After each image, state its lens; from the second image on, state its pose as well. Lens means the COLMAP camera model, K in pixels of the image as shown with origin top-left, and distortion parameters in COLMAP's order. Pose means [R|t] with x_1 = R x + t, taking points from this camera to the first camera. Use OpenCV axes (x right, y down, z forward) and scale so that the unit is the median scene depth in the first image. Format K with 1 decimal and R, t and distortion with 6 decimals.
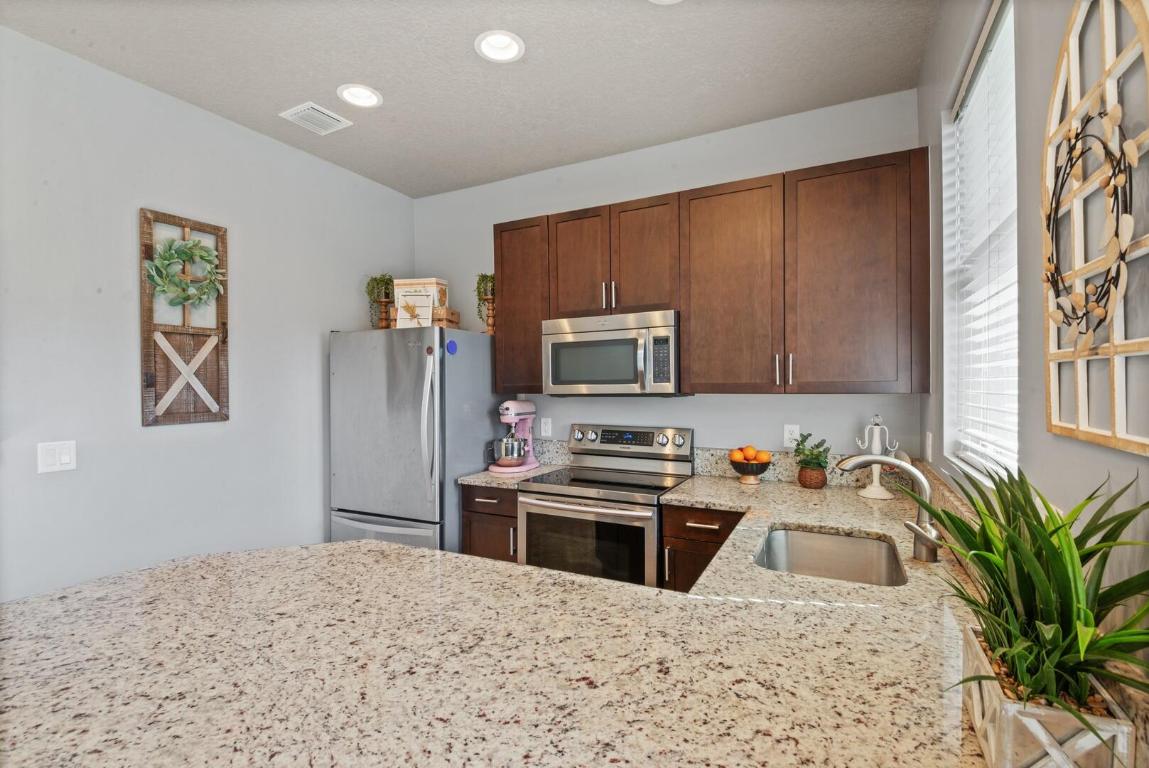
lens RADIAL K [[524.6, 0, 579.2], [0, 524.6, 386.7], [0, 0, 1]] dist [0.031687, -0.033714]
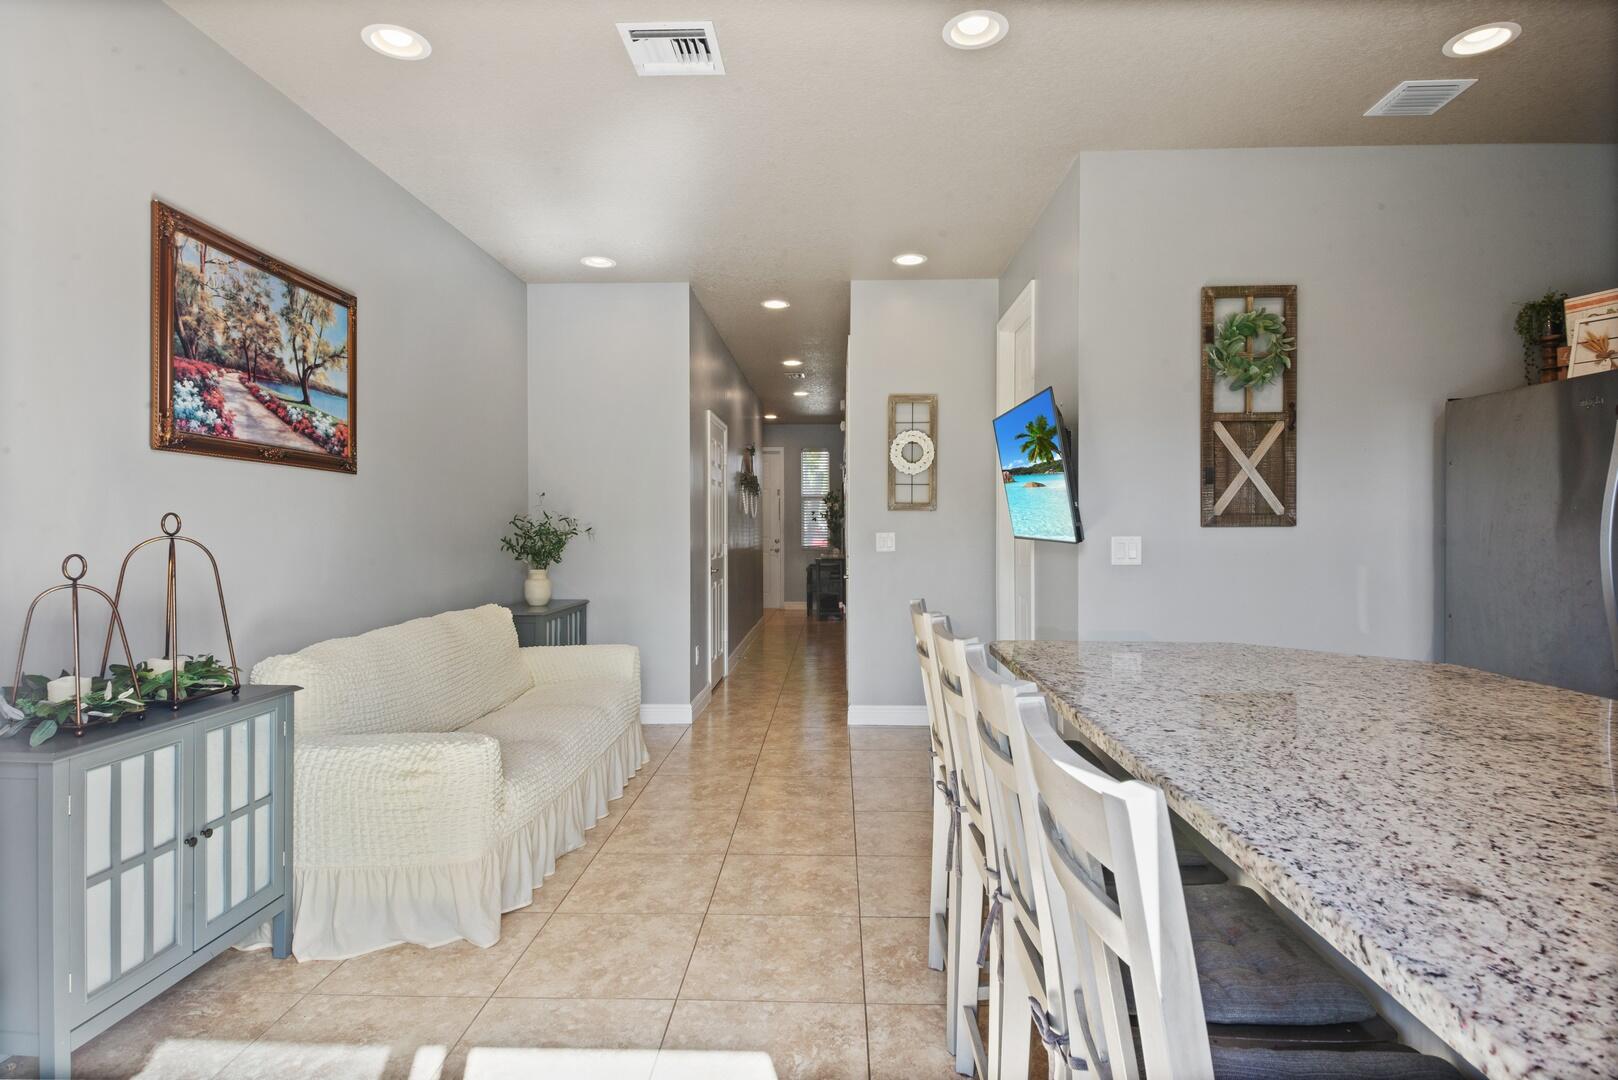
lens RADIAL K [[825.1, 0, 795.9], [0, 825.1, 531.2], [0, 0, 1]] dist [0.035297, -0.035155]
pose [[0.403655, 0.013830, -0.914807, 0.187682], [-0.007001, 0.999903, 0.012027, 0.064169], [0.914885, 0.001550, 0.403712, -0.204700]]
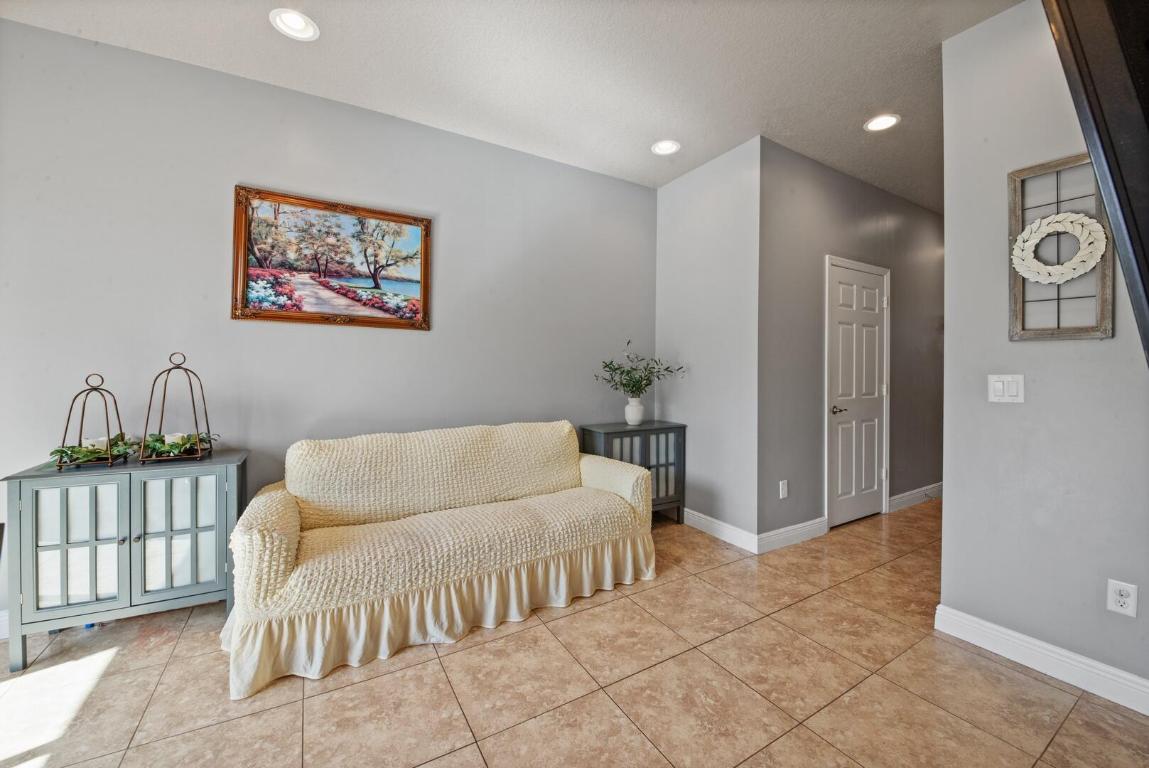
lens RADIAL K [[441.3, 0, 577.8], [0, 441.3, 371.2], [0, 0, 1]] dist [-0.015808, -0.000392]
pose [[-0.539424, 0.004389, -0.842023, -0.586262], [-0.007114, 0.999927, 0.009770, 0.082279], [0.842004, 0.011260, -0.539354, 0.609350]]
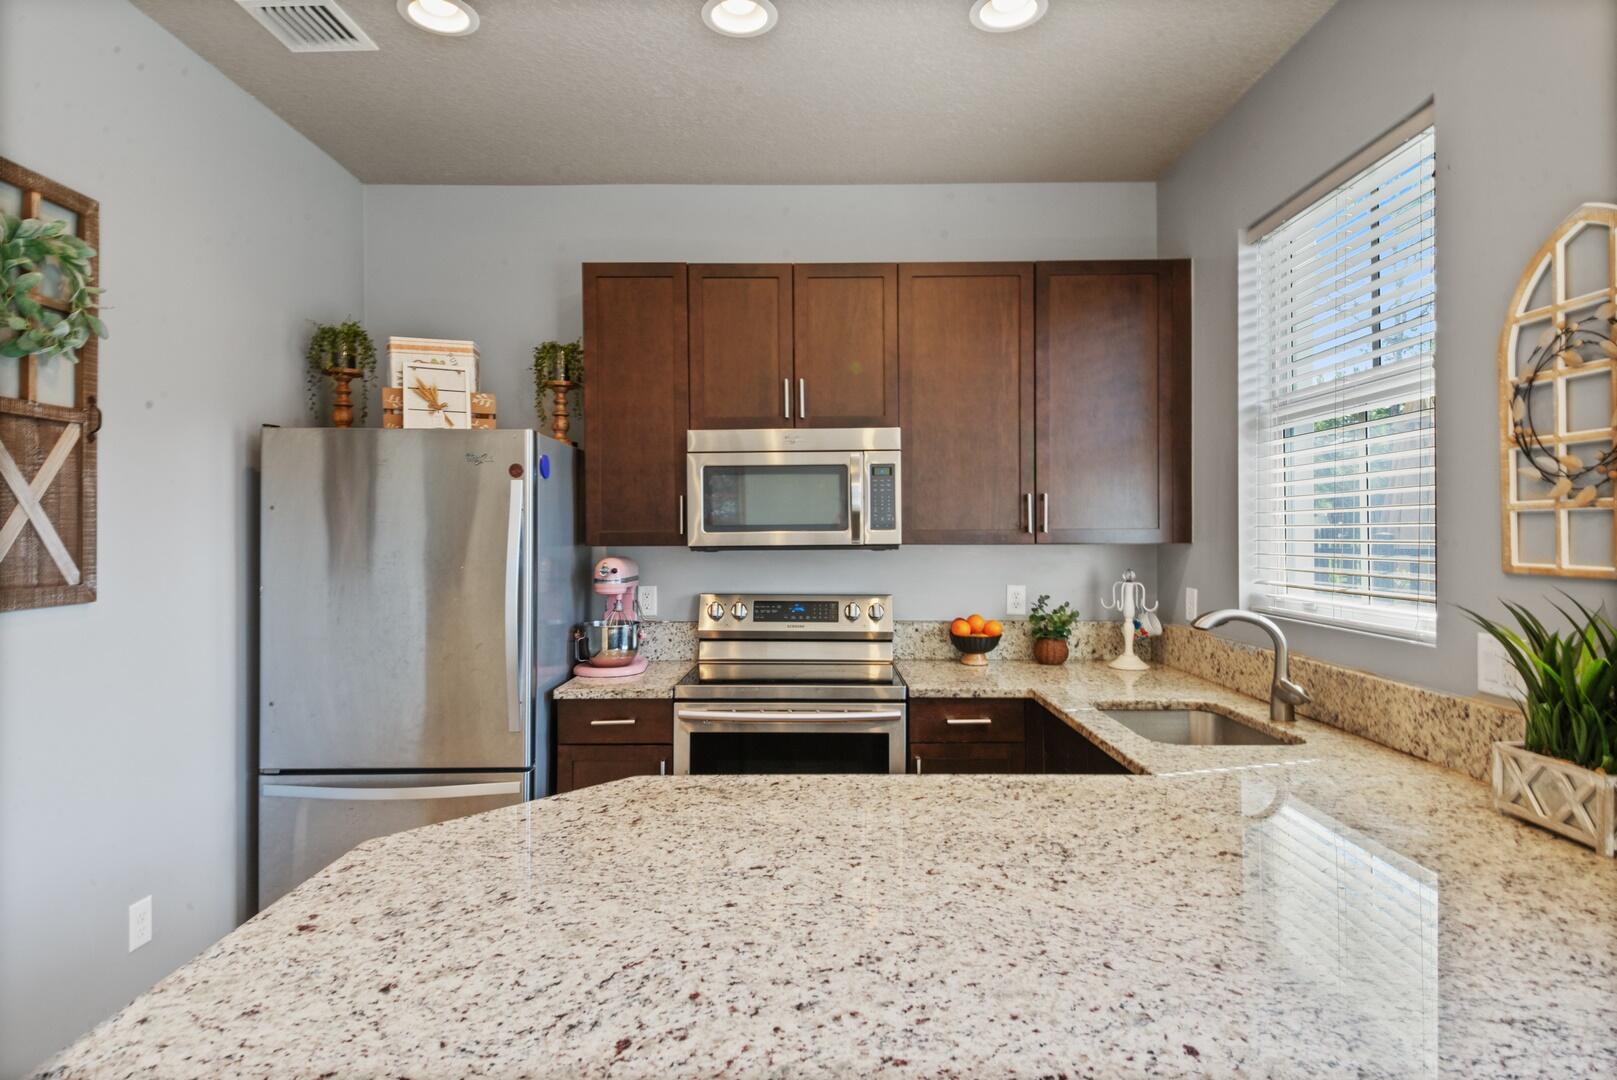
lens RADIAL K [[879.7, 0, 814.3], [0, 879.7, 534.5], [0, 0, 1]] dist [0.040091, -0.032936]
pose [[0.892508, 0.004334, 0.451011, -0.461122], [-0.001959, 0.999982, -0.005733, 0.006501], [-0.451027, 0.004234, 0.892500, -0.015396]]
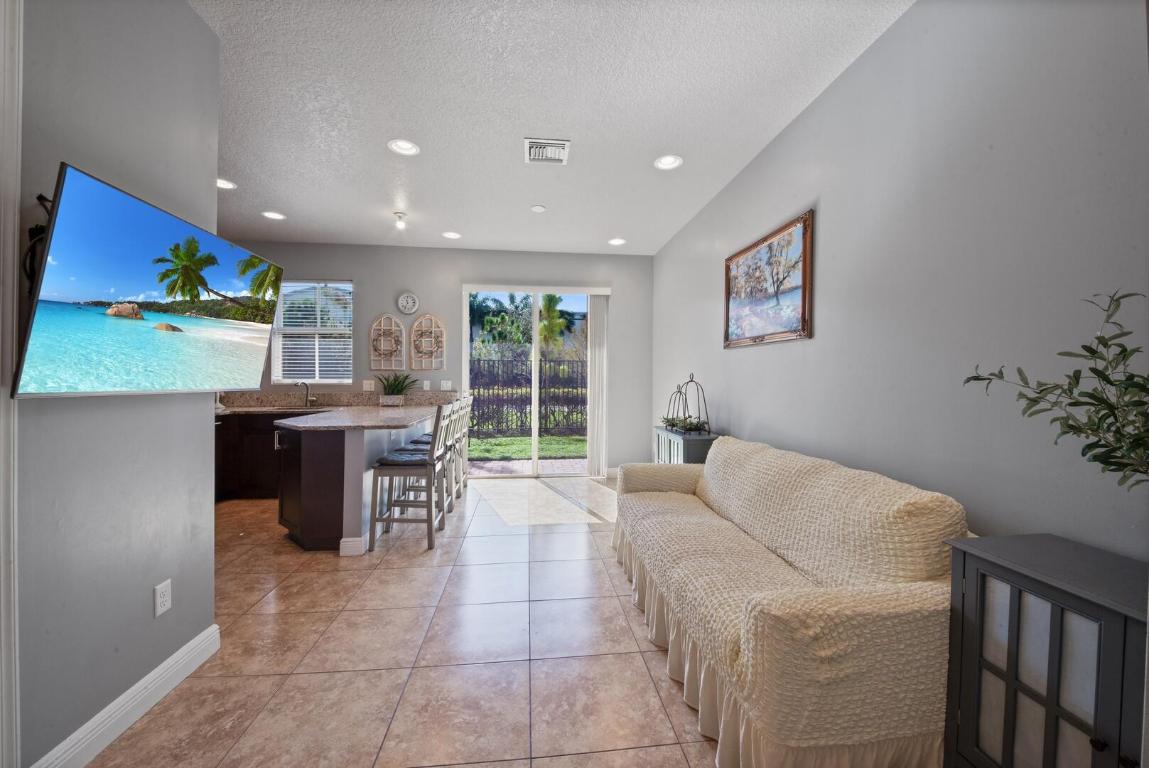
lens RADIAL K [[433.1, 0, 581.0], [0, 433.1, 376.8], [0, 0, 1]] dist [0.000736, -0.000014]
pose [[-0.547751, 0.007658, 0.836607, -1.844266], [0.005143, 0.999970, -0.005785, 0.078488], [-0.836626, 0.001134, -0.547774, 0.627204]]
